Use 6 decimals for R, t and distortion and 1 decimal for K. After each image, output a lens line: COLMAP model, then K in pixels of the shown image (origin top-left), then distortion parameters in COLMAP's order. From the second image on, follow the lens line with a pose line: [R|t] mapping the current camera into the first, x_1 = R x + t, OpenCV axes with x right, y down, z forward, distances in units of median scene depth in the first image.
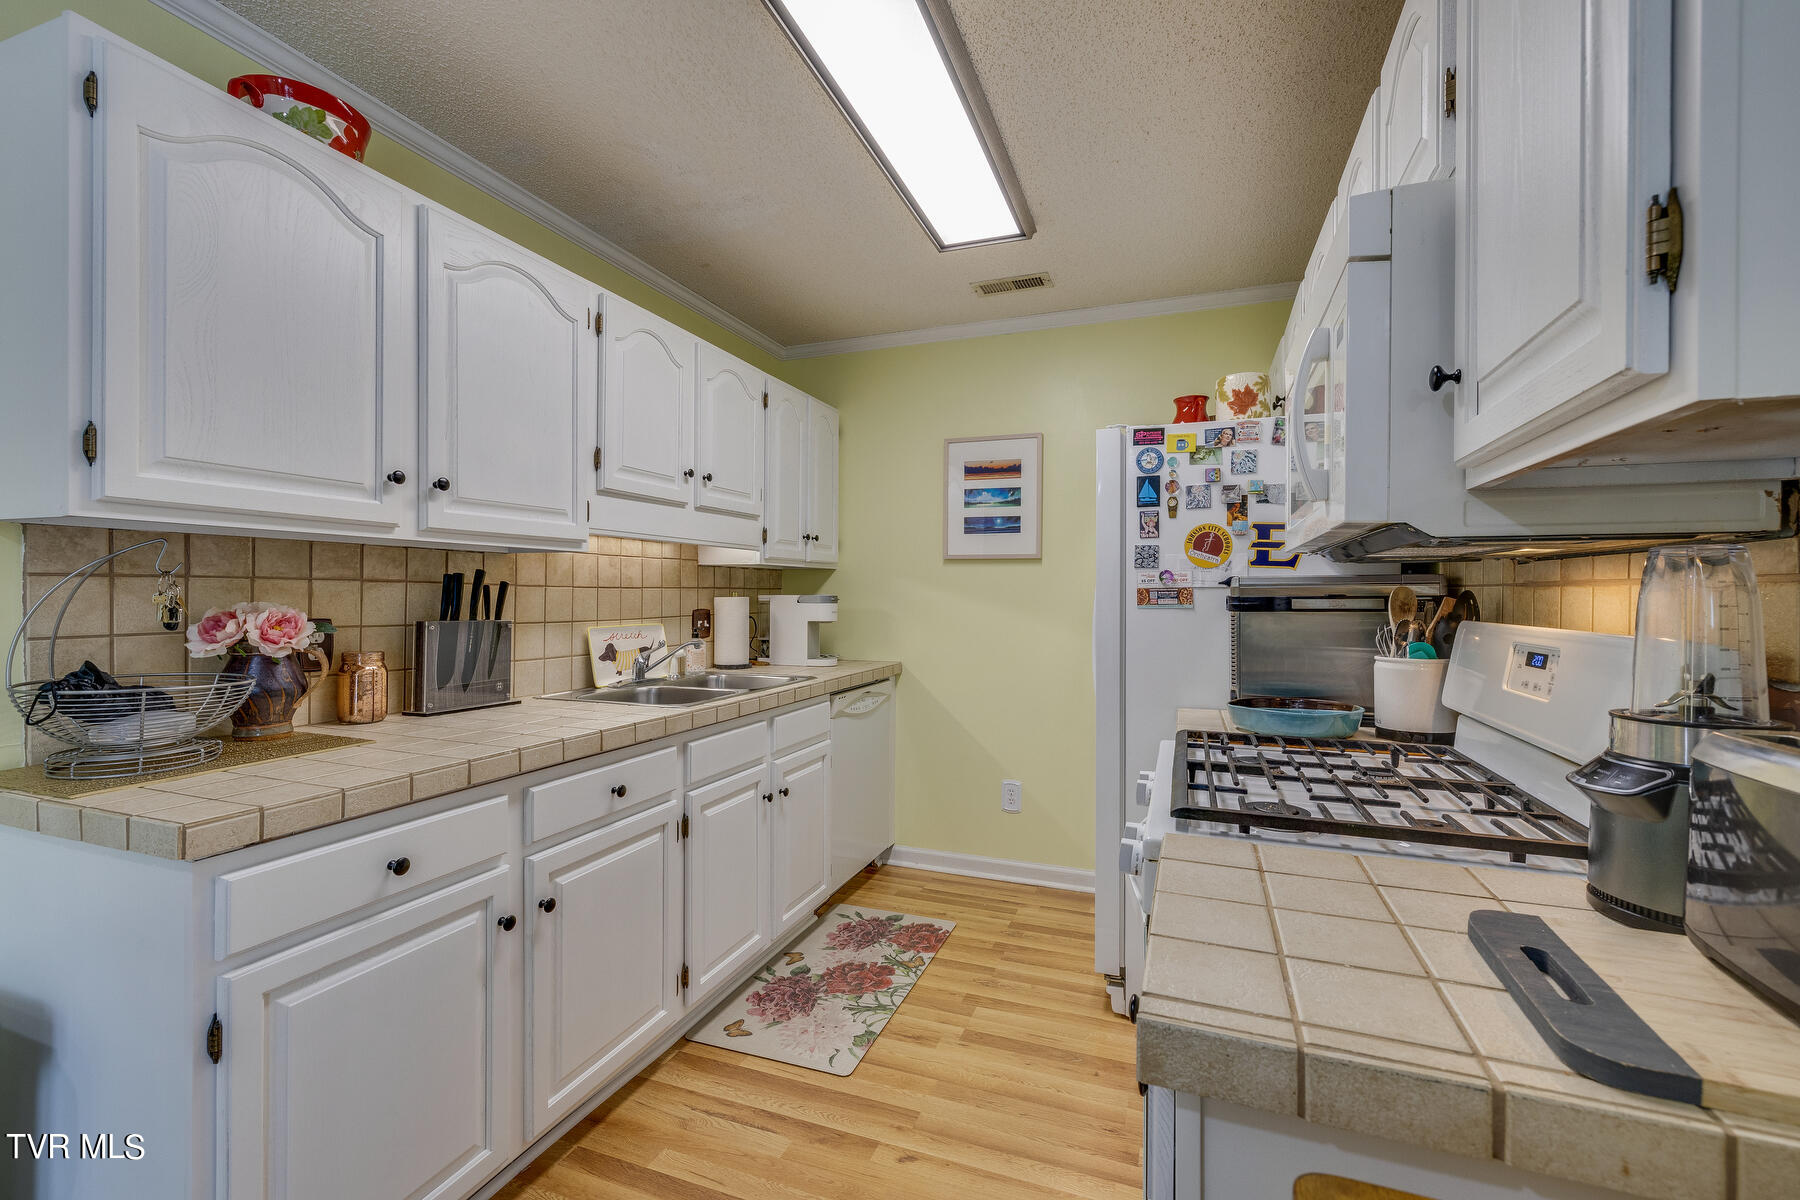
lens RADIAL K [[761.6, 0, 895.5], [0, 761.6, 595.7], [0, 0, 1]] dist [-0.000380, 0.000167]
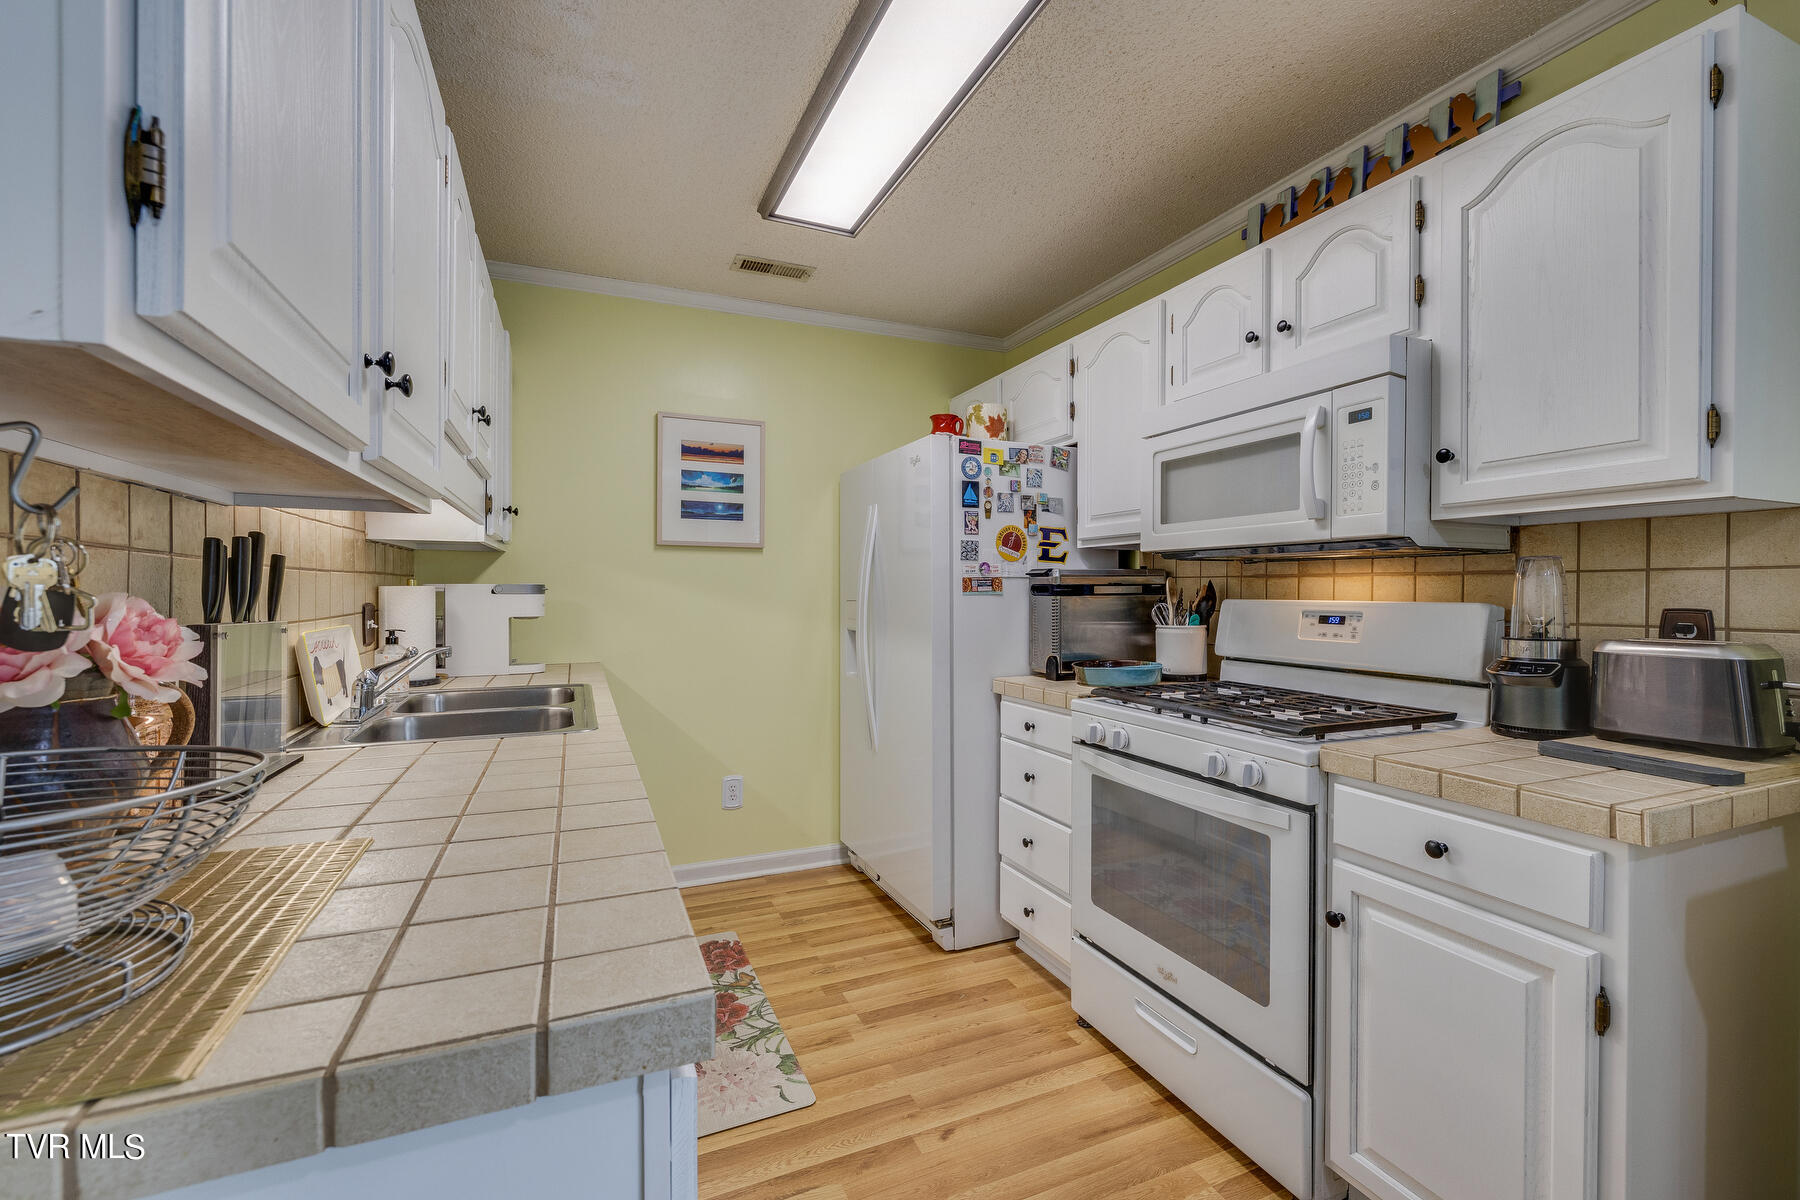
lens RADIAL K [[761.6, 0, 895.0], [0, 761.6, 597.2], [0, 0, 1]] dist [-0.000380, 0.000167]
pose [[0.717775, -0.006897, 0.696241, -0.566555], [0.000953, 0.999960, 0.008923, 0.009871], [-0.696274, -0.005741, 0.717753, 0.246562]]
